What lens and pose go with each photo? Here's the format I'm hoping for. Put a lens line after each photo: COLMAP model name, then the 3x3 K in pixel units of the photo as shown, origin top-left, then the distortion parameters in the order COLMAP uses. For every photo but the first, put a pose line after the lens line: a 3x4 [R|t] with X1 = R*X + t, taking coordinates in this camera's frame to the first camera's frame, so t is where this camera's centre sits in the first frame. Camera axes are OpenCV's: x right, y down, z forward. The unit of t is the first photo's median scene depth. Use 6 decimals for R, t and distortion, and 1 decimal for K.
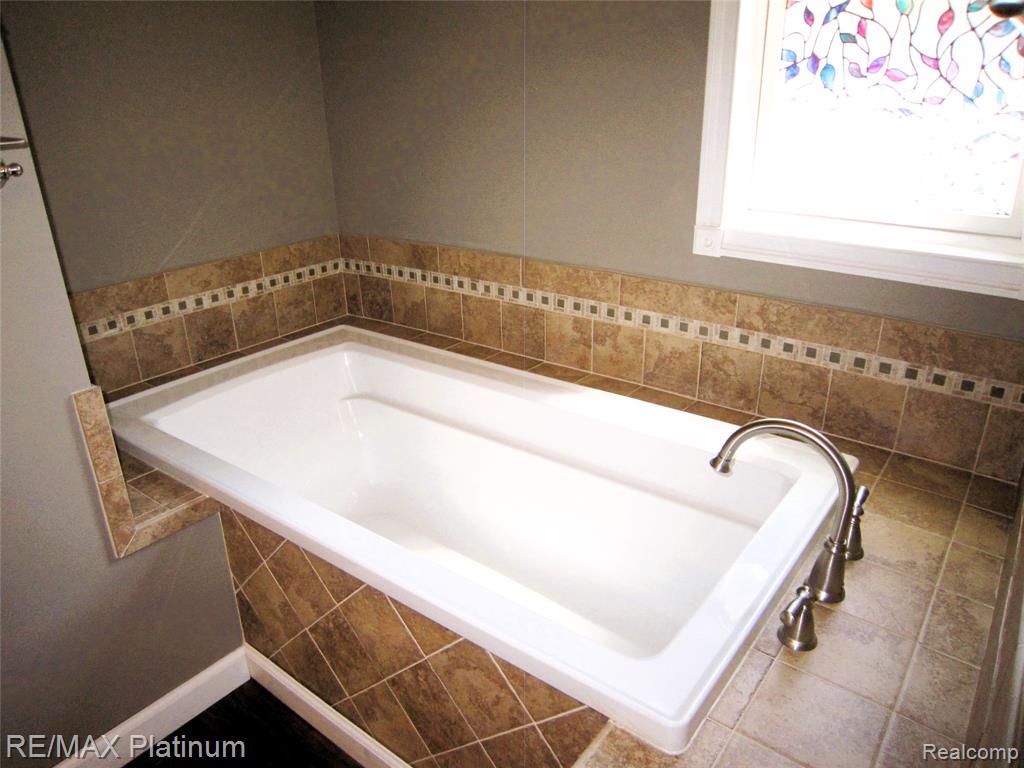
lens RADIAL K [[735.4, 0, 510.8], [0, 735.4, 377.2], [0, 0, 1]] dist [-0.062743, 0.031464]
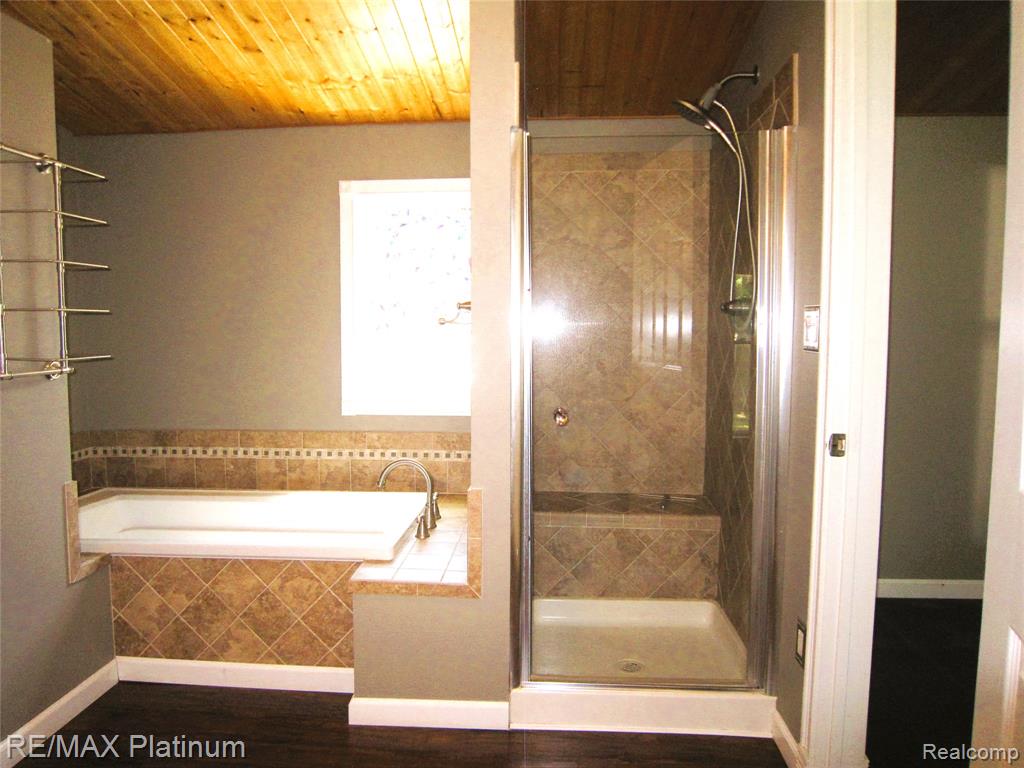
lens RADIAL K [[735.4, 0, 510.8], [0, 735.4, 377.2], [0, 0, 1]] dist [-0.062743, 0.031464]
pose [[0.832155, -0.021550, 0.554124, -0.411709], [0.195876, 0.946256, -0.257356, 0.293573], [-0.518798, 0.322700, 0.791653, -0.748868]]
